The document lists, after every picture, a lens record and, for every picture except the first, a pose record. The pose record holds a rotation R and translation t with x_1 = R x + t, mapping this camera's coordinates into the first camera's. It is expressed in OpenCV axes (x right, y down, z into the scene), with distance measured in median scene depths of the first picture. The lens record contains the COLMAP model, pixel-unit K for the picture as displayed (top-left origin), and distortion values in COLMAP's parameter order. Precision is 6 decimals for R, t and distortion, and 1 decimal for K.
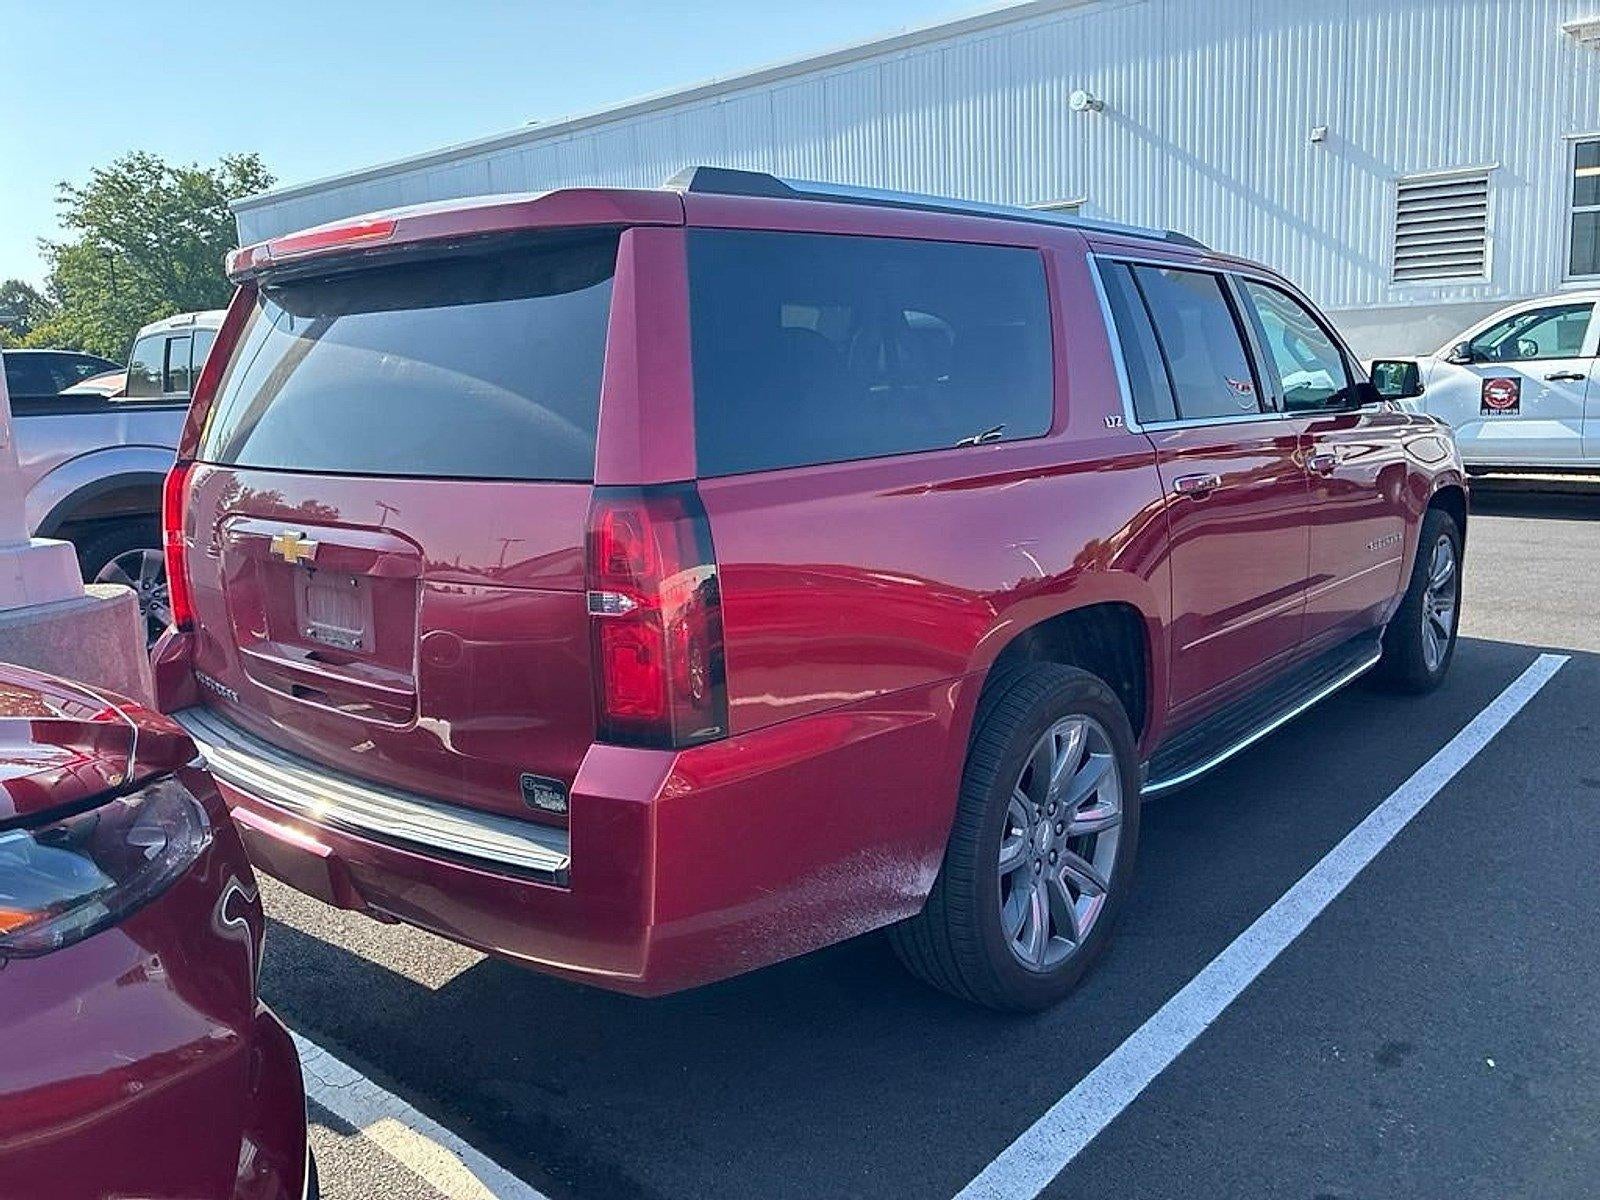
lens RADIAL K [[1209.9, 0, 793.0], [0, 1209.9, 588.9], [0, 0, 1]] dist [0.071986, -0.103510]
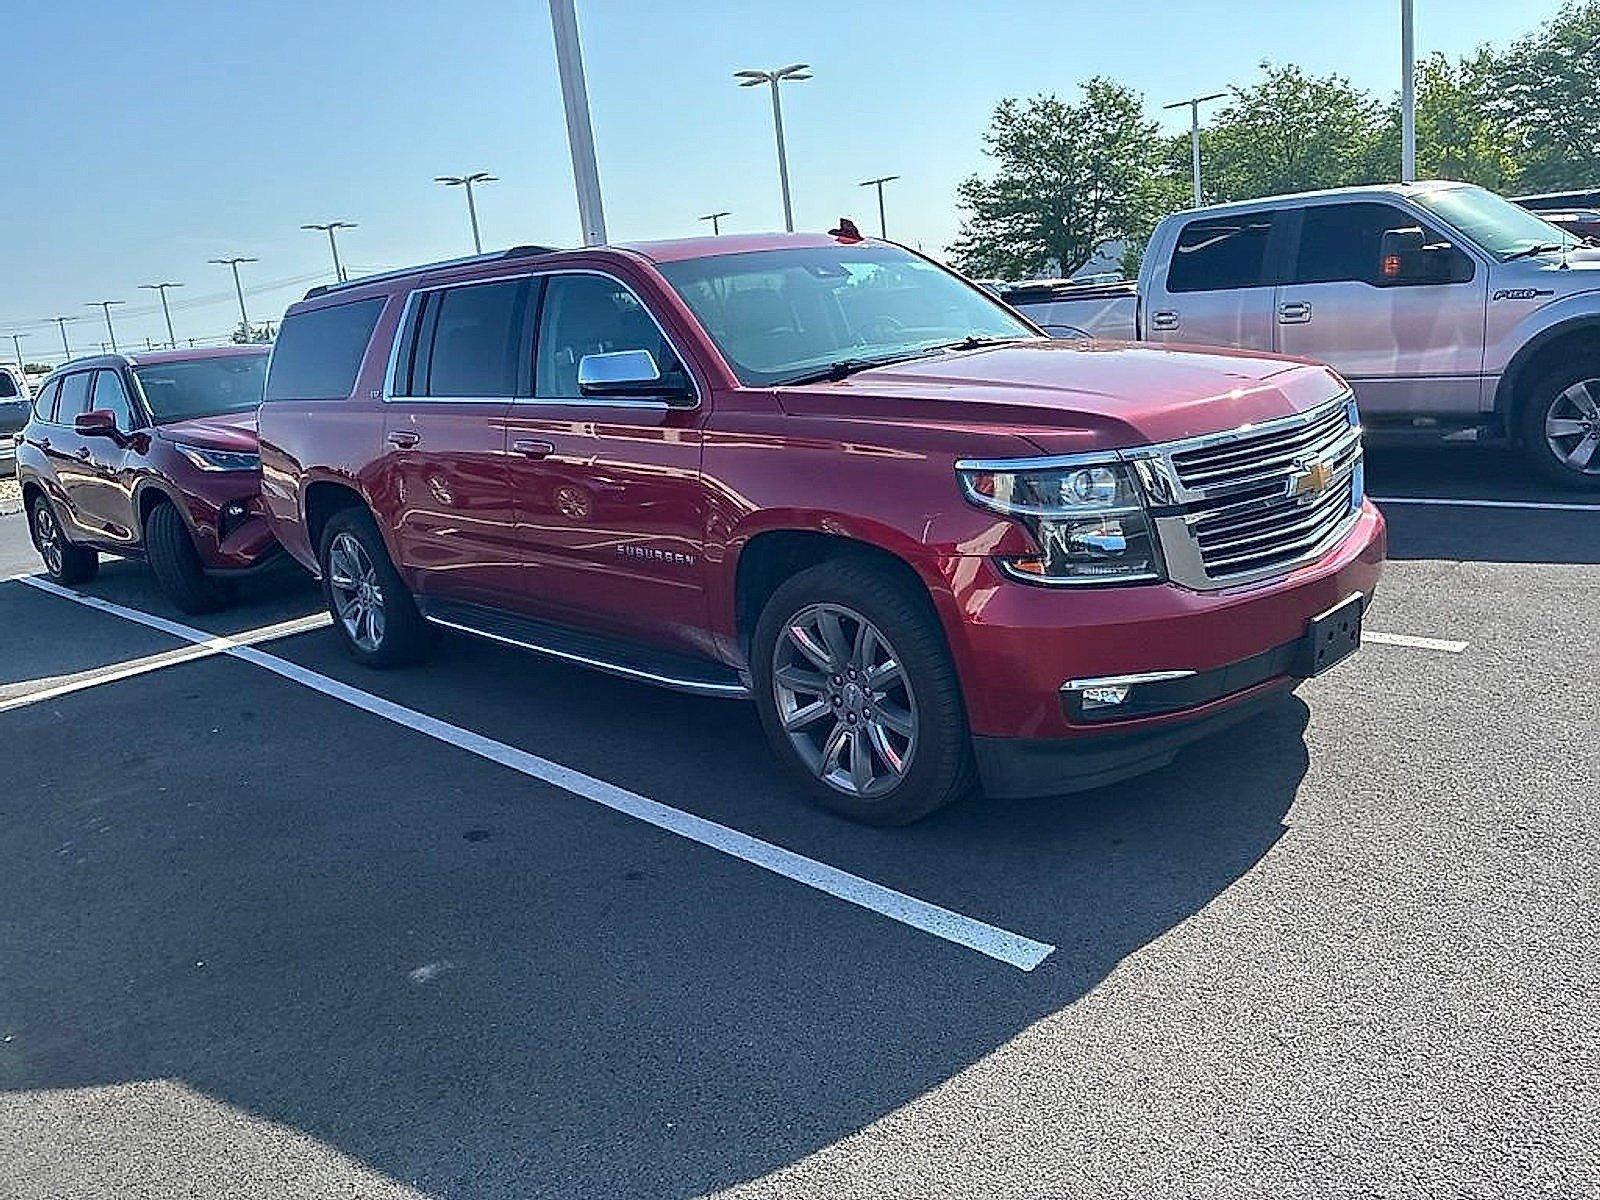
lens RADIAL K [[1218.4, 0, 804.9], [0, 1218.4, 592.0], [0, 0, 1]] dist [0.059369, -0.091101]
pose [[-0.098114, 0.265199, -0.959189, 0.617740], [-0.079797, 0.958639, 0.273209, -0.122972], [0.991971, 0.103346, -0.072894, 0.546476]]
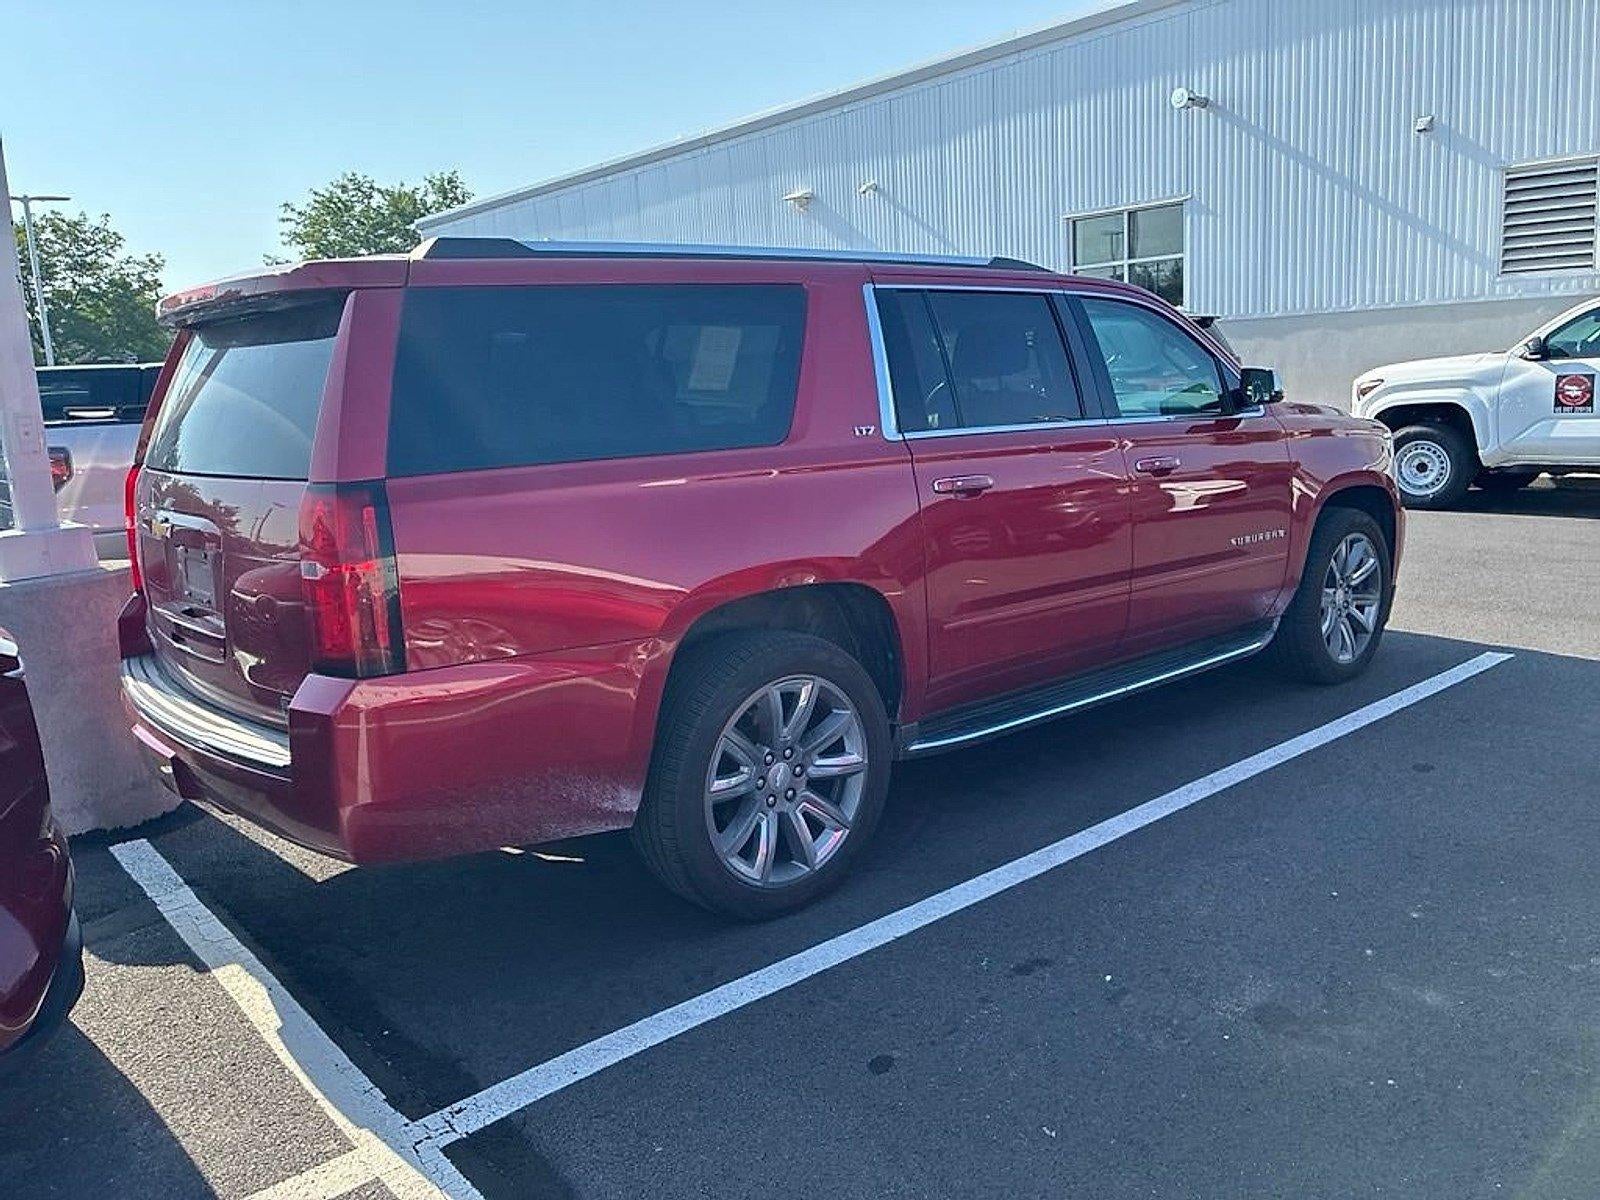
lens RADIAL K [[1209.9, 0, 793.0], [0, 1209.9, 588.9], [0, 0, 1]] dist [0.071986, -0.103510]
pose [[0.987898, 0.016329, -0.154246, 0.114978], [-0.015965, 0.999866, 0.003601, 0.003911], [0.154284, -0.001095, 0.988026, -0.052008]]
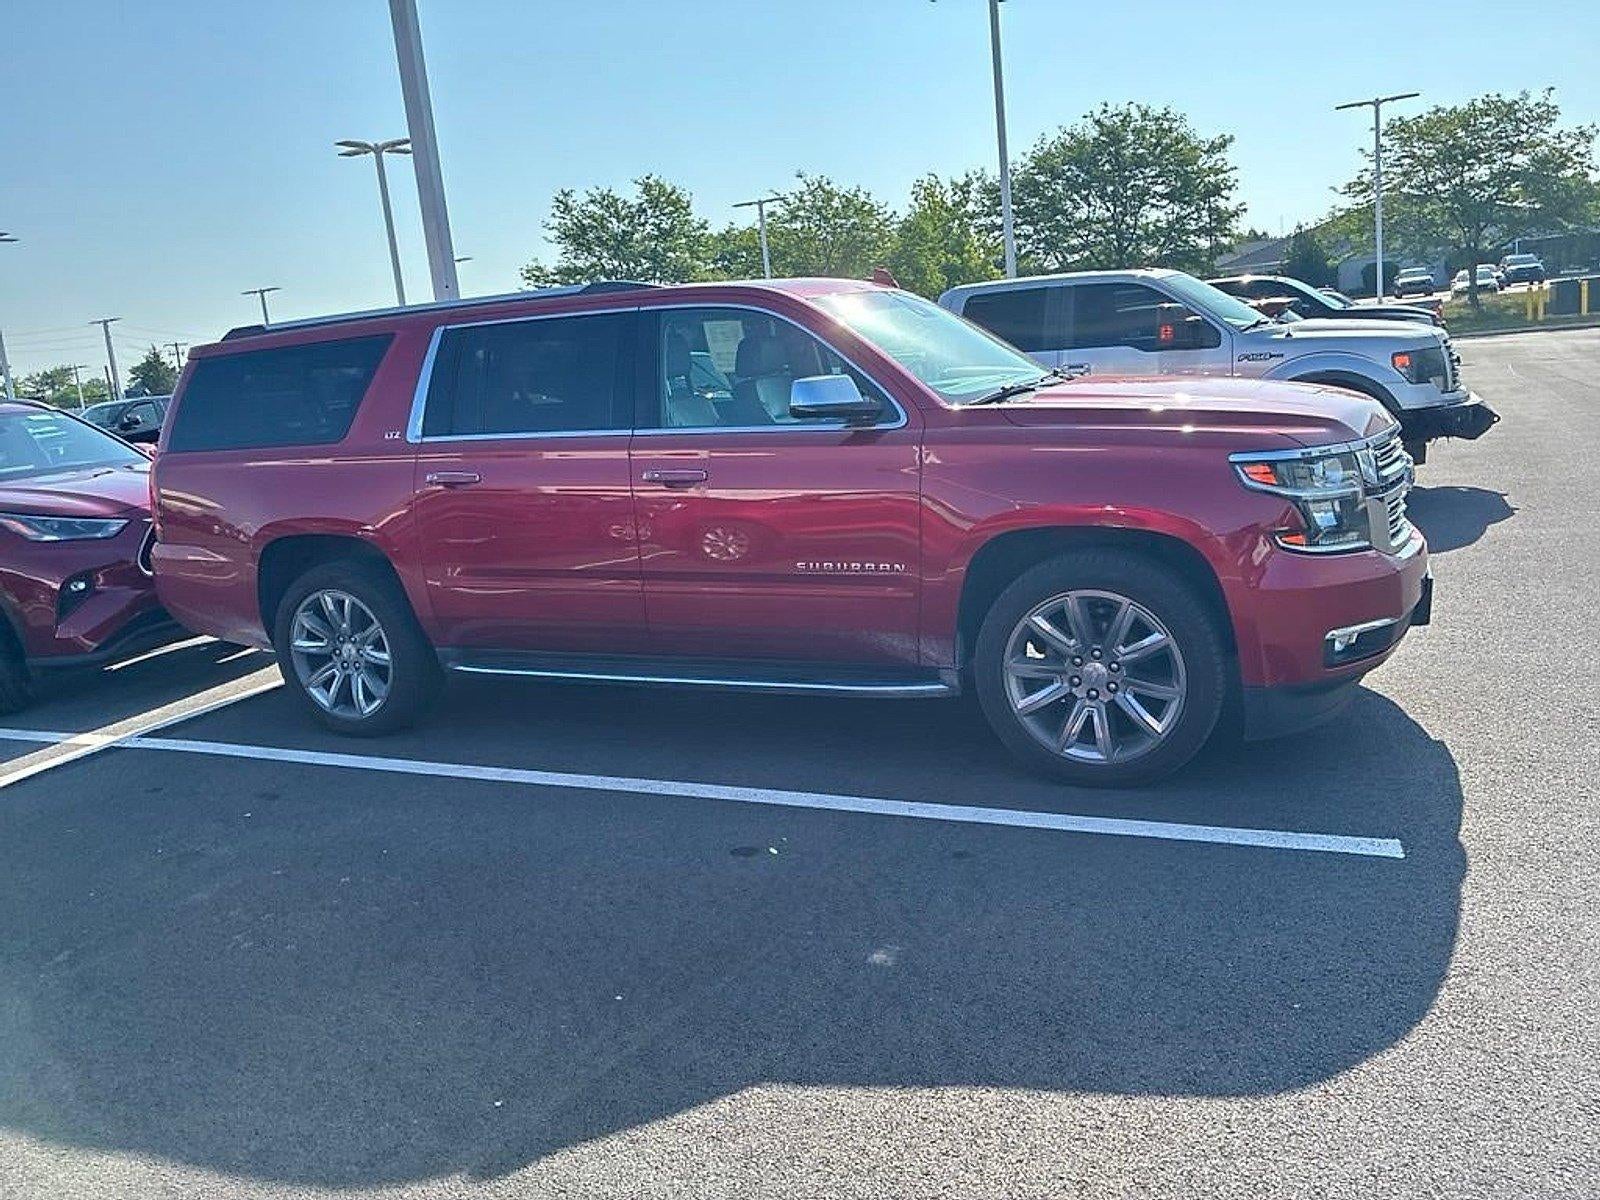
lens RADIAL K [[1230.0, 0, 807.6], [0, 1230.0, 570.7], [0, 0, 1]] dist [0.013305, 0.013919]
pose [[0.274032, 0.178171, -0.945072, 0.631678], [-0.094876, 0.982904, 0.157793, -0.084285], [0.957029, 0.046424, 0.286251, 0.324568]]
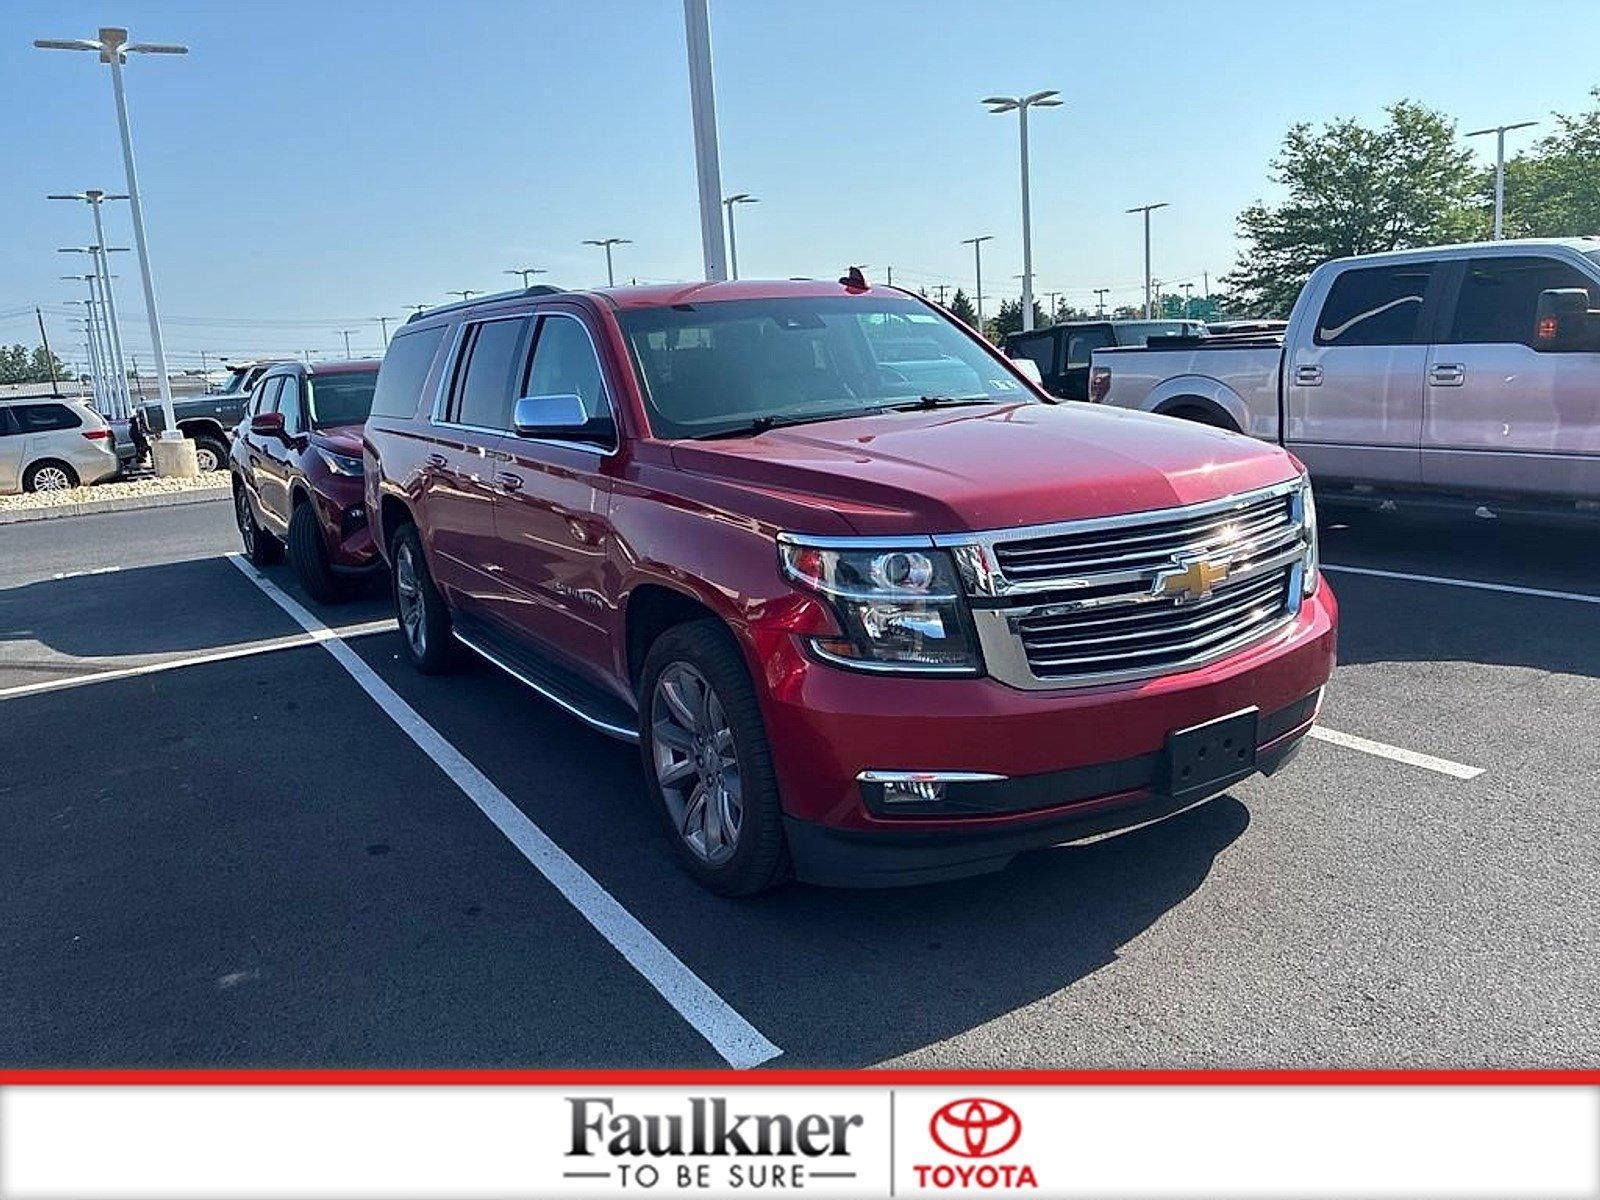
lens RADIAL K [[1210.4, 0, 806.7], [0, 1210.4, 605.1], [0, 0, 1]] dist [0.064098, -0.070869]
pose [[-0.314231, 0.242889, -0.917750, 0.583306], [-0.104827, 0.951928, 0.287826, -0.143594], [0.943541, 0.186649, -0.273664, 0.653523]]
